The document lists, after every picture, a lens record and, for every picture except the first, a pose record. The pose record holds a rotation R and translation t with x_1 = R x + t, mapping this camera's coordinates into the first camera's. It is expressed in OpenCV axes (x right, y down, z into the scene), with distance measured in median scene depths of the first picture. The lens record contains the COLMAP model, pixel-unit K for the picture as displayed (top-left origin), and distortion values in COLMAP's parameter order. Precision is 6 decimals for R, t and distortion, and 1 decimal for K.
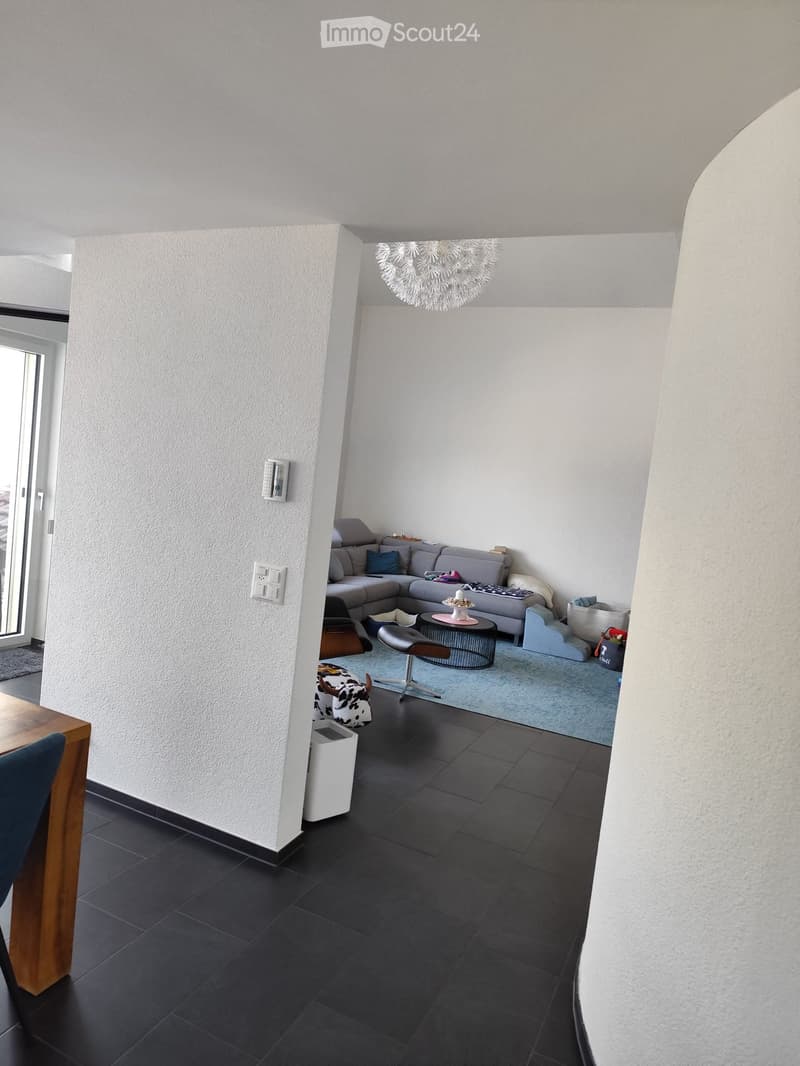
lens RADIAL K [[748.8, 0, 365.5], [0, 748.8, 530.2], [0, 0, 1]] dist [0.002631, -0.000765]
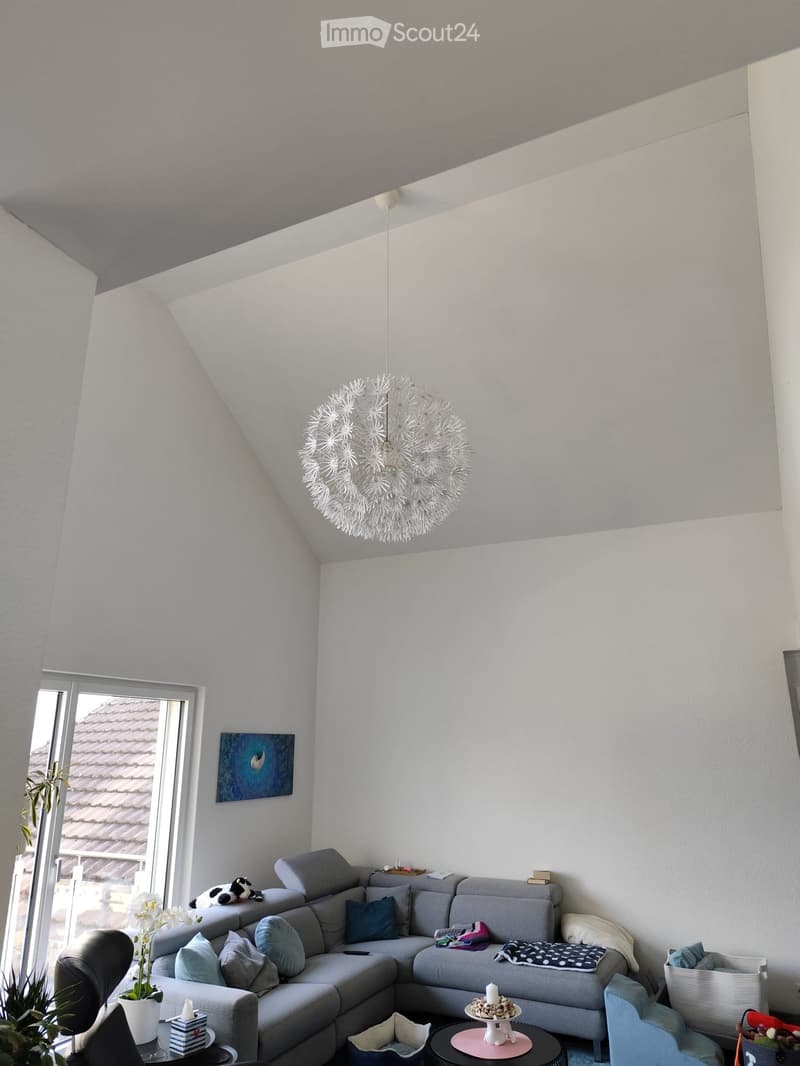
lens RADIAL K [[748.8, 0, 365.5], [0, 748.8, 530.2], [0, 0, 1]] dist [0.002631, -0.000765]
pose [[0.995014, -0.098825, 0.013479, 0.045467], [0.097209, 0.930624, -0.352831, -0.046065], [0.022324, 0.352382, 0.935590, 0.265927]]
